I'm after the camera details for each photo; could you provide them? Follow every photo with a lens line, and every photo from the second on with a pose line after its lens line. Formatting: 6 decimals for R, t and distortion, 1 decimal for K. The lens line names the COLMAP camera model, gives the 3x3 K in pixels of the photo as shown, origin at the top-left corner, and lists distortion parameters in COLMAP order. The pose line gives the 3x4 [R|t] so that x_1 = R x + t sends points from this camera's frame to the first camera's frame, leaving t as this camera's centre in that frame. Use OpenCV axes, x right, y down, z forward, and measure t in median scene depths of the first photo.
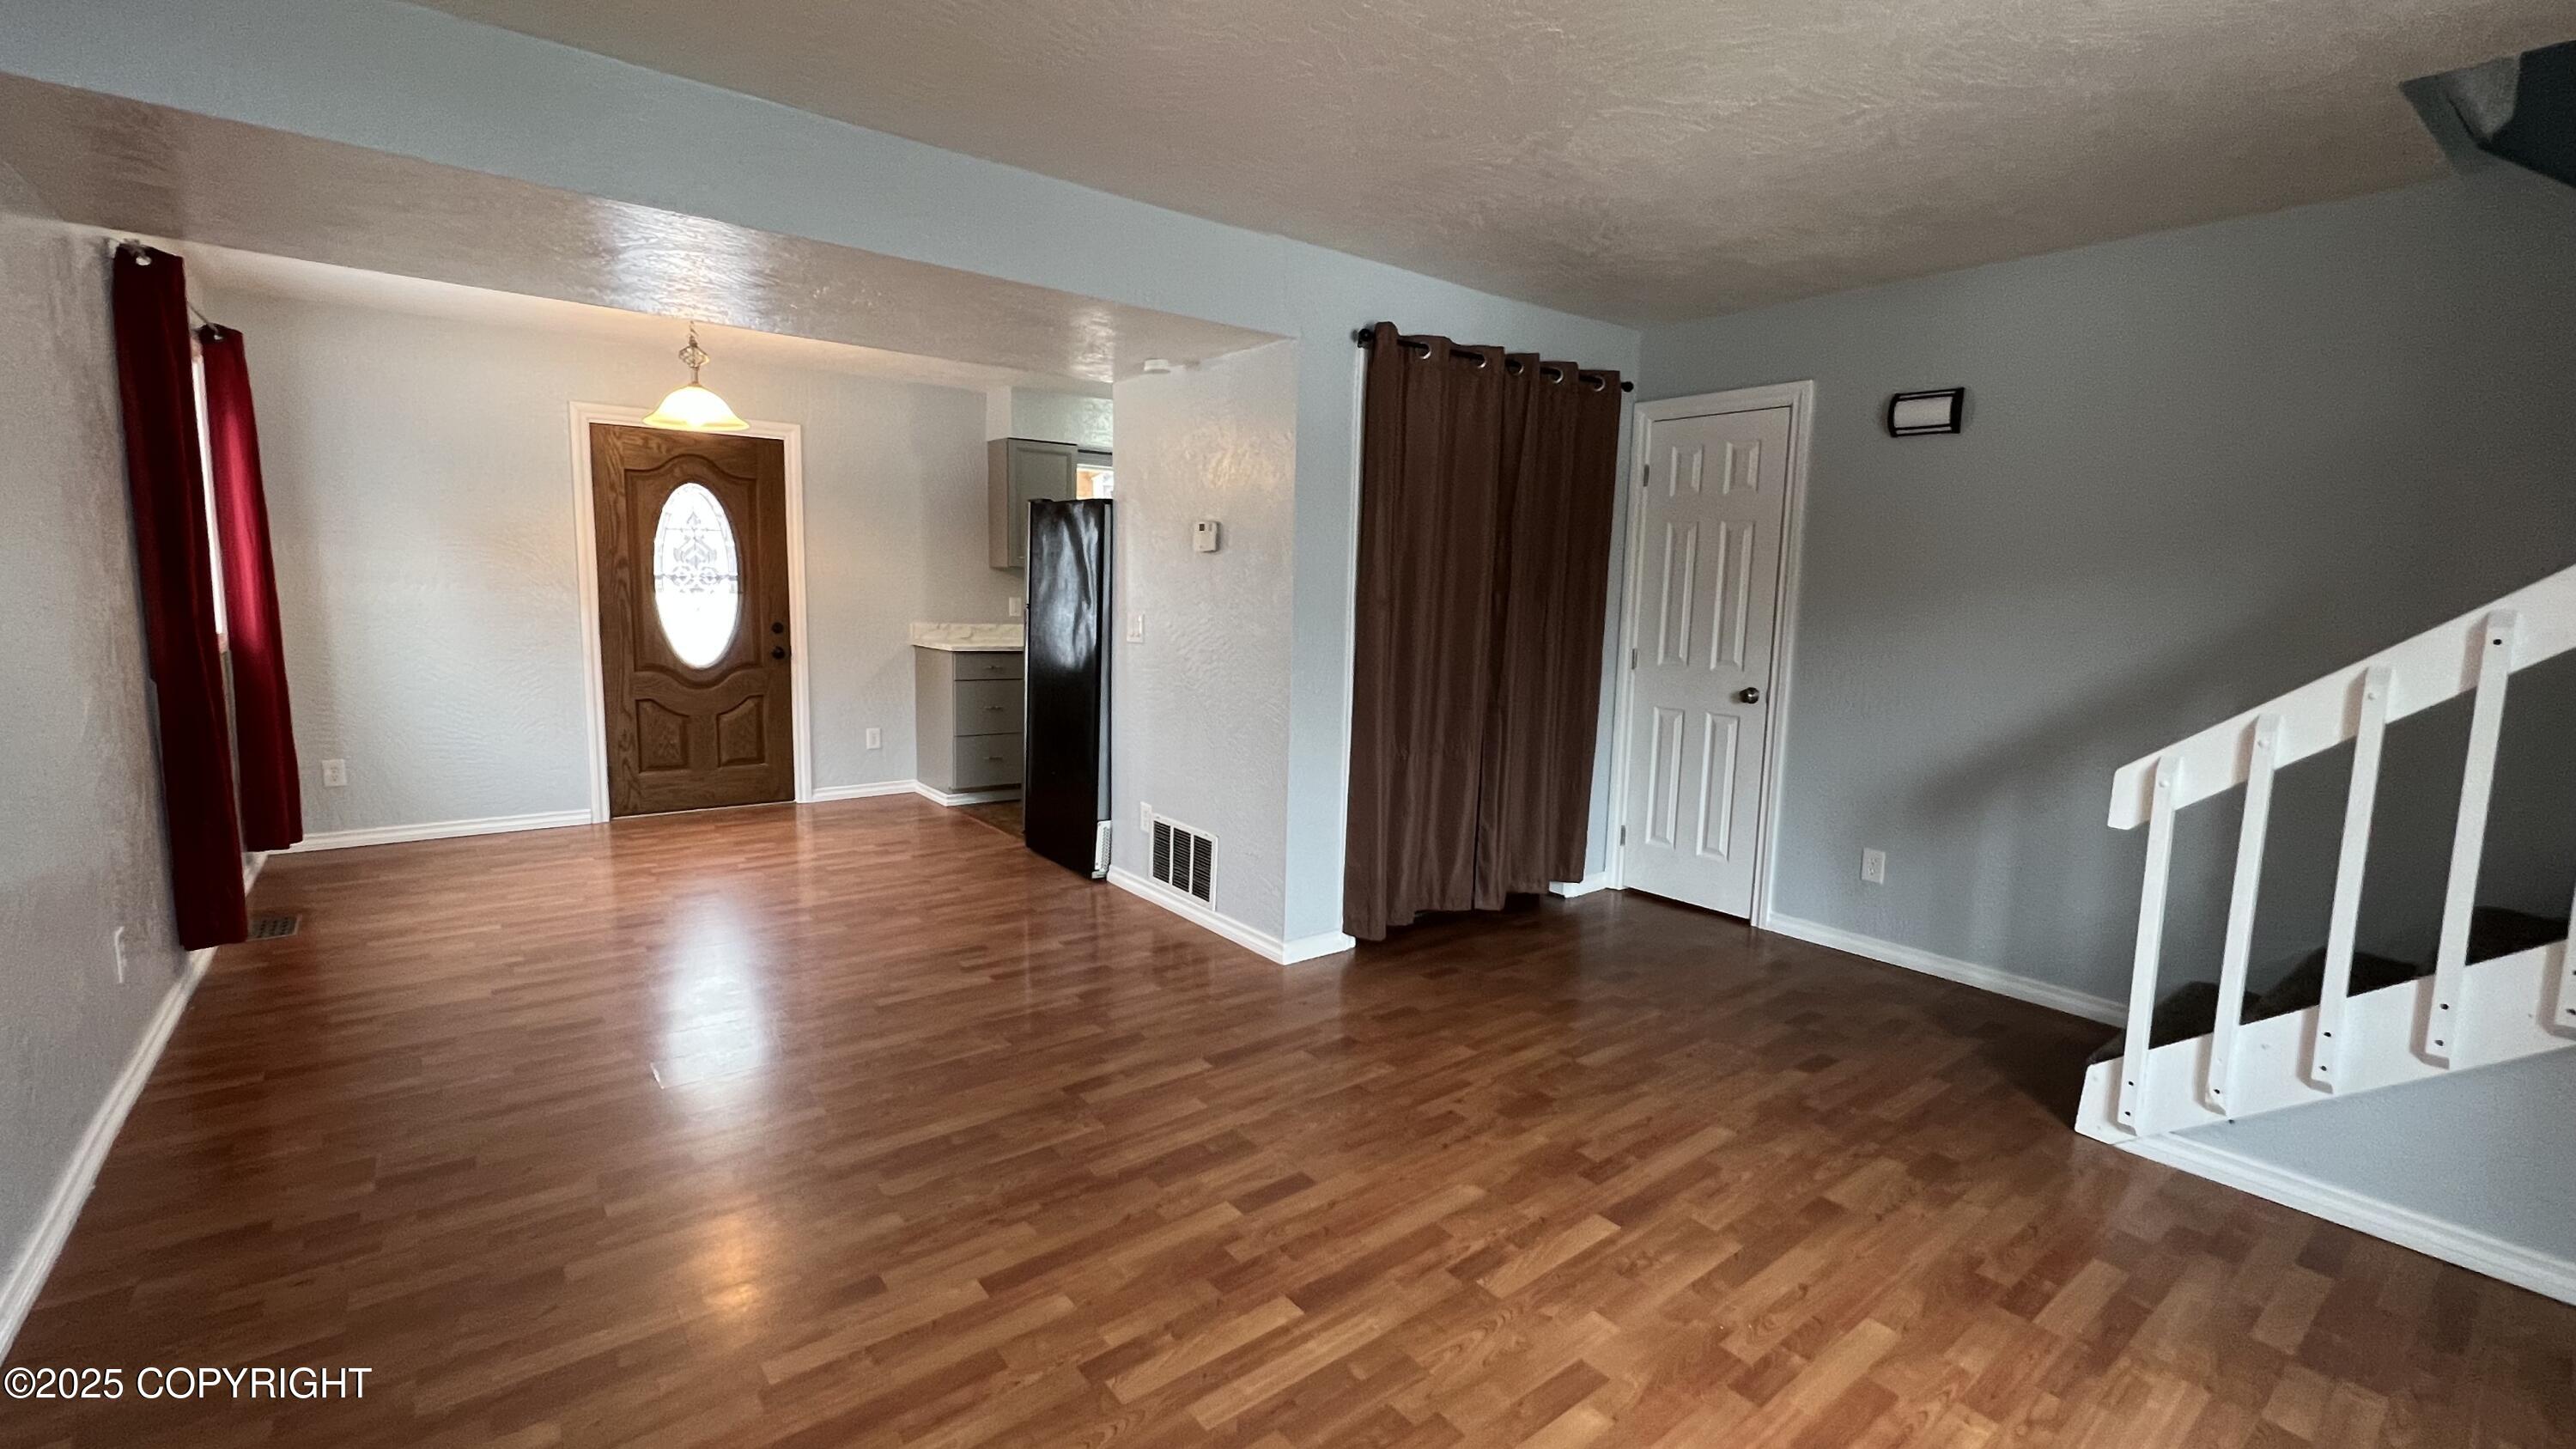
lens RADIAL K [[1099.9, 0, 1288.0], [0, 1099.9, 724.5], [0, 0, 1]] dist [-0.001849, -0.000213]
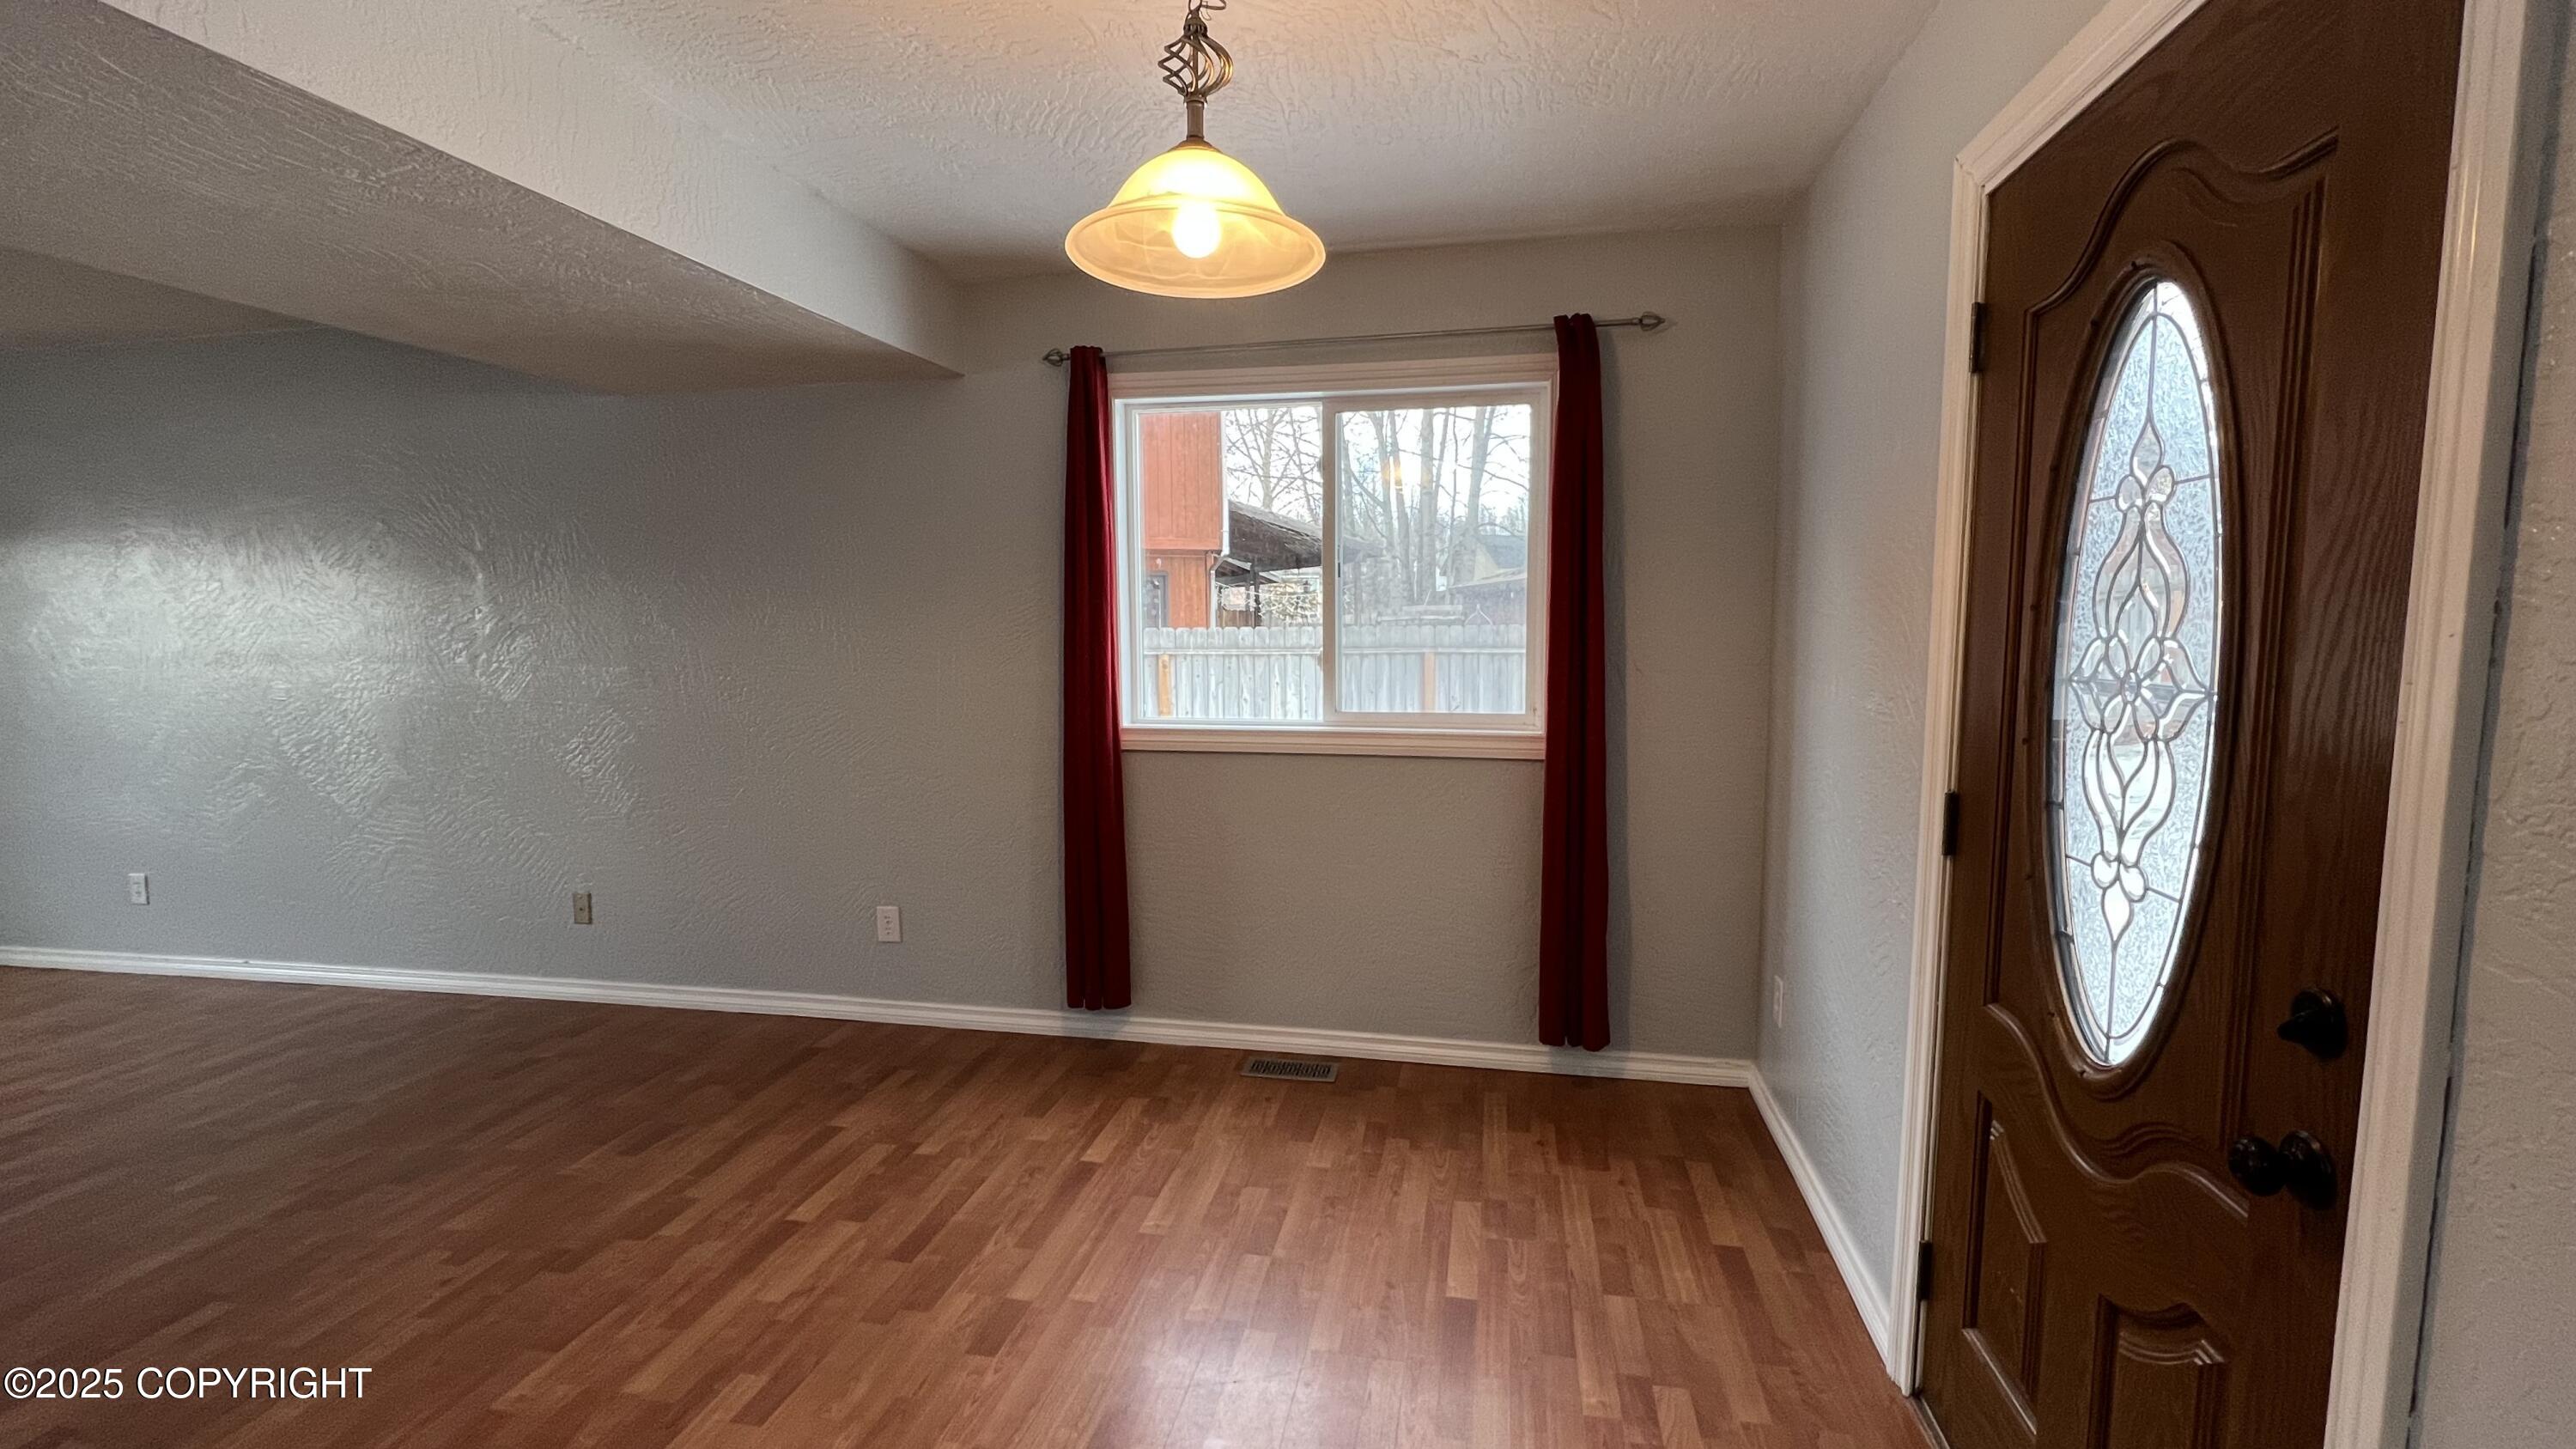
lens RADIAL K [[1099.9, 0, 1288.0], [0, 1099.9, 724.5], [0, 0, 1]] dist [-0.001849, -0.000213]
pose [[-0.756231, 0.035858, -0.653321, -0.320291], [-0.102627, 0.979638, 0.172561, -0.188038], [0.646206, 0.197544, -0.737153, 1.329810]]
